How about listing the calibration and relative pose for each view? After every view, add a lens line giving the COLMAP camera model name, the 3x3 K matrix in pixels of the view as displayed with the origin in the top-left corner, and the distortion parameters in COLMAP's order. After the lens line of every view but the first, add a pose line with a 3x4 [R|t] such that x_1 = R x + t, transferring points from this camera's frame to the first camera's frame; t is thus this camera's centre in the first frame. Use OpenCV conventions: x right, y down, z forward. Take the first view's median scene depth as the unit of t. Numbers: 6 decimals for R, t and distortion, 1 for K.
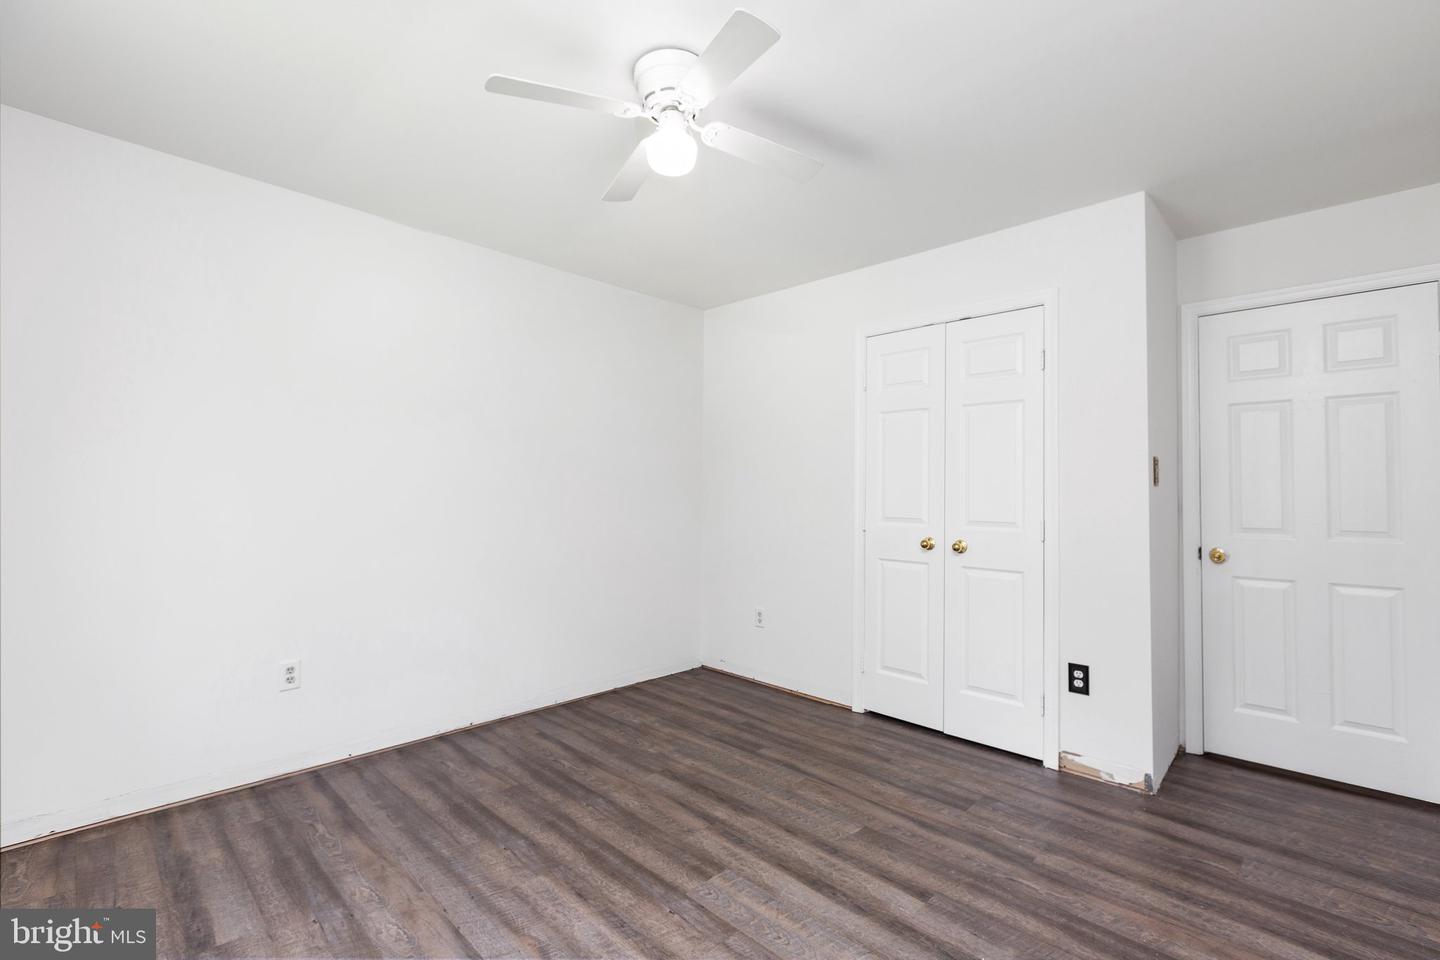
lens RADIAL K [[651.8, 0, 724.5], [0, 651.8, 486.3], [0, 0, 1]] dist [0.000620, -0.000931]
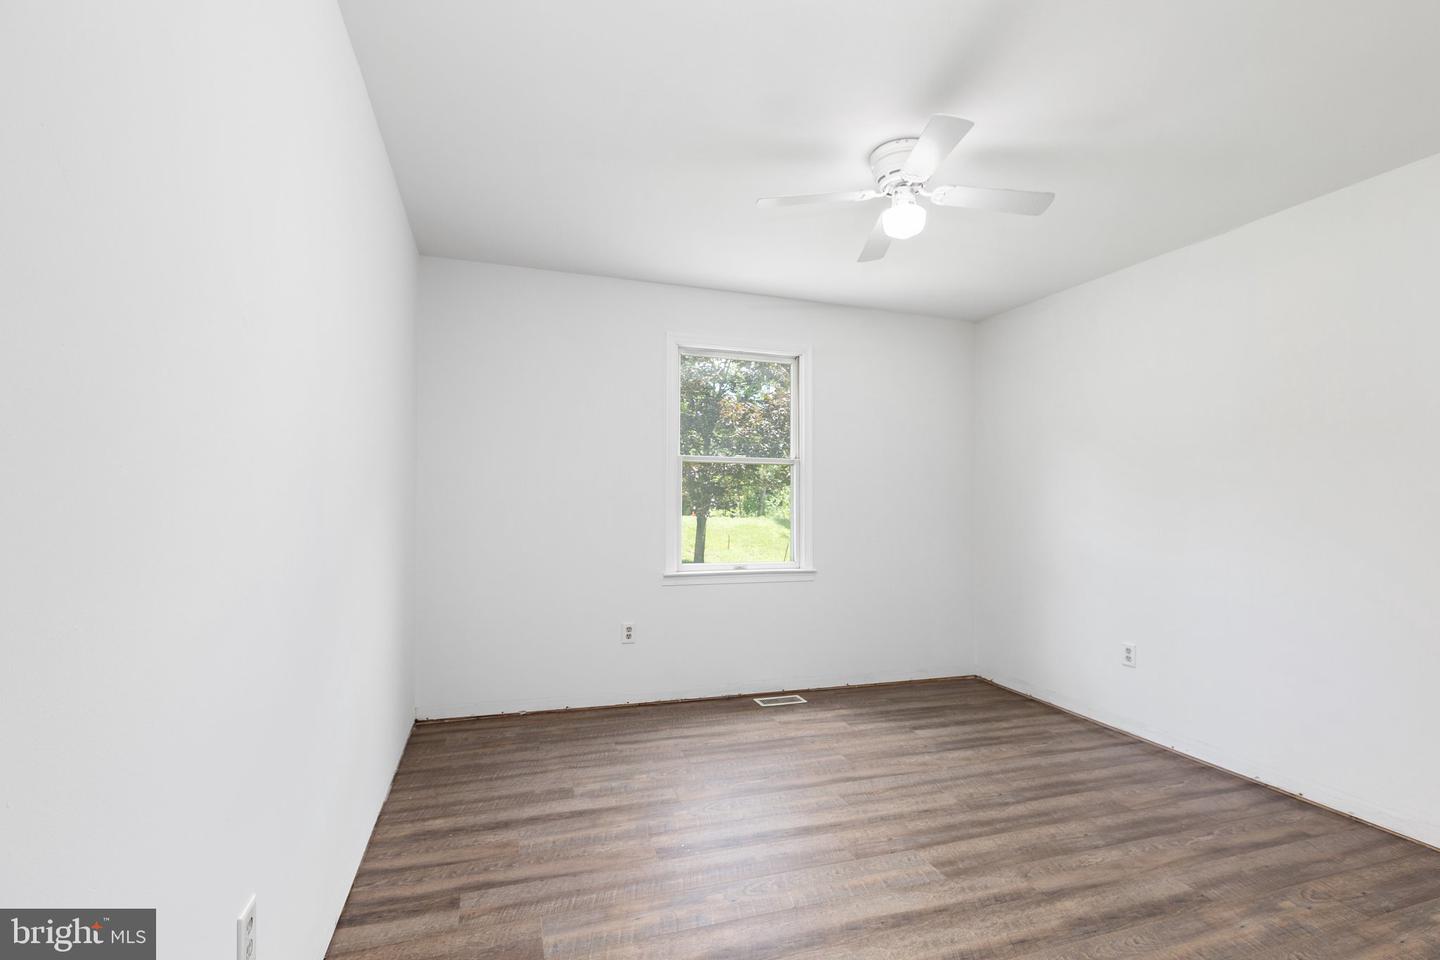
lens RADIAL K [[671.8, 0, 724.7], [0, 671.8, 483.5], [0, 0, 1]] dist [-0.000612, -0.000167]
pose [[-0.471767, -0.039269, -0.880848, 0.942058], [-0.006702, 0.999139, -0.040953, 0.019703], [0.881698, -0.013416, -0.471624, 1.021410]]
